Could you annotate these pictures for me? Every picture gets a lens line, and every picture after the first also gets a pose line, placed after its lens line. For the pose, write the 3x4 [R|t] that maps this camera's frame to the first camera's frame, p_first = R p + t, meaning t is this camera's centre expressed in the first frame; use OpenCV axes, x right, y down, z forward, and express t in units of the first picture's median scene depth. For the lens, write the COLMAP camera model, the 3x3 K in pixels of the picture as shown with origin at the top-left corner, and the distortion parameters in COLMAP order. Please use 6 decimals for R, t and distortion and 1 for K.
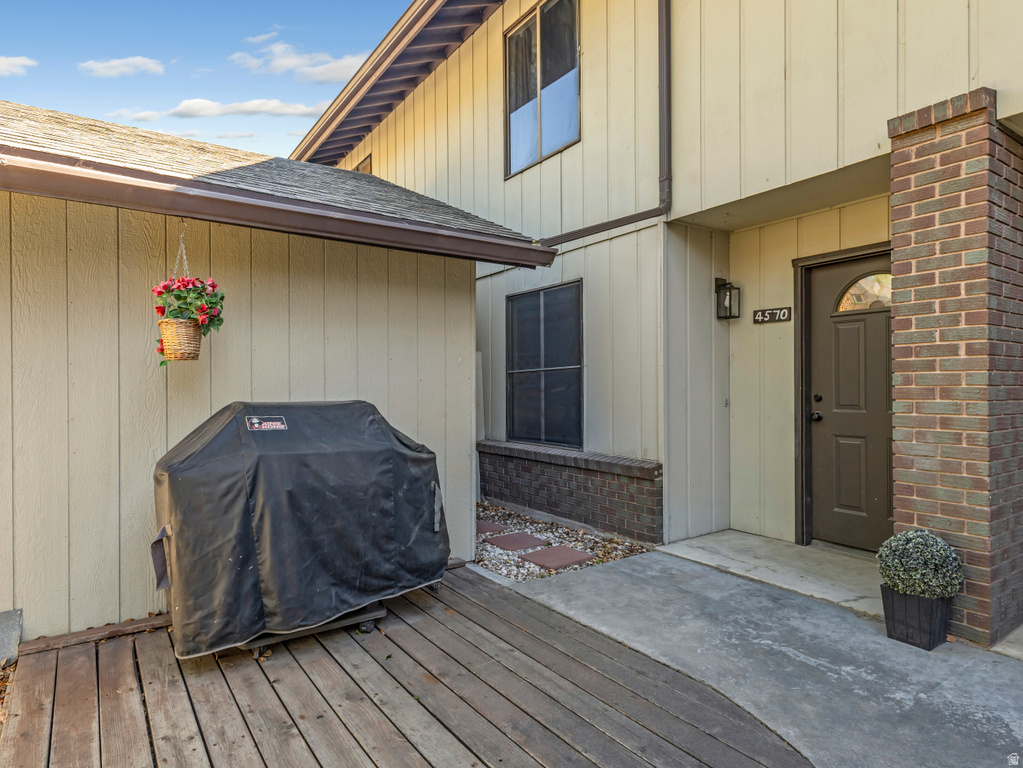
lens RADIAL K [[584.2, 0, 510.2], [0, 584.2, 384.3], [0, 0, 1]] dist [0.003570, -0.000574]
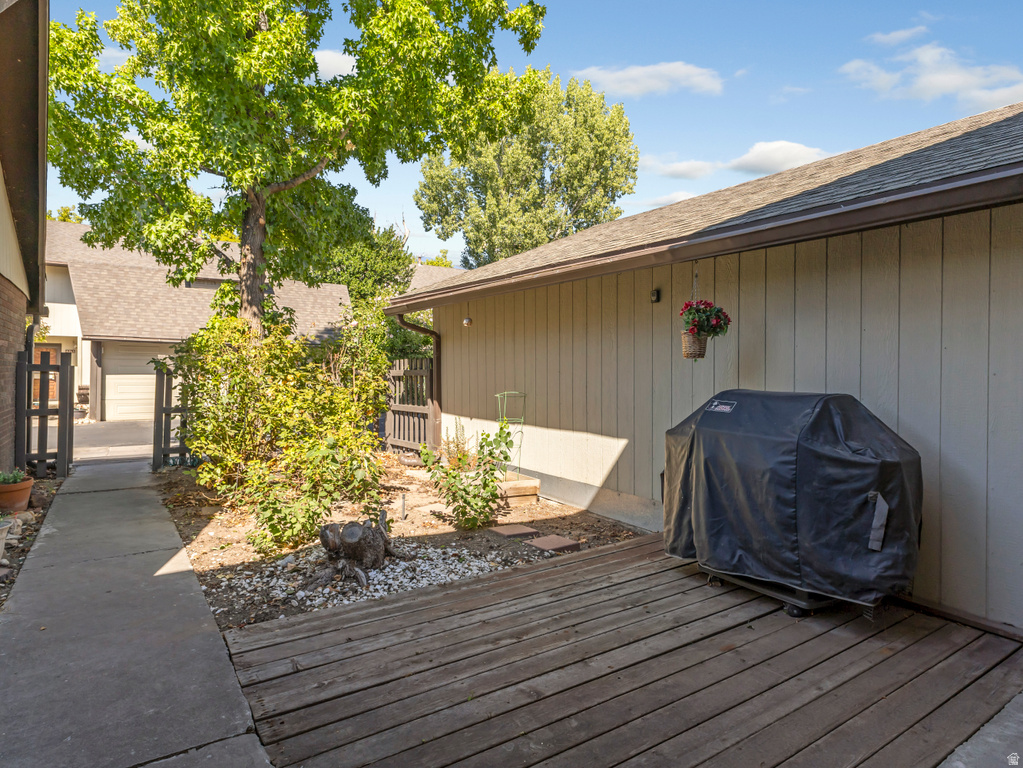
lens RADIAL K [[584.2, 0, 510.3], [0, 584.2, 376.0], [0, 0, 1]] dist [0.003570, -0.000574]
pose [[-0.027003, 0.014260, -0.999534, 0.880668], [-0.011000, 0.999833, 0.014562, -0.013842], [0.999575, 0.011388, -0.026842, 0.567798]]
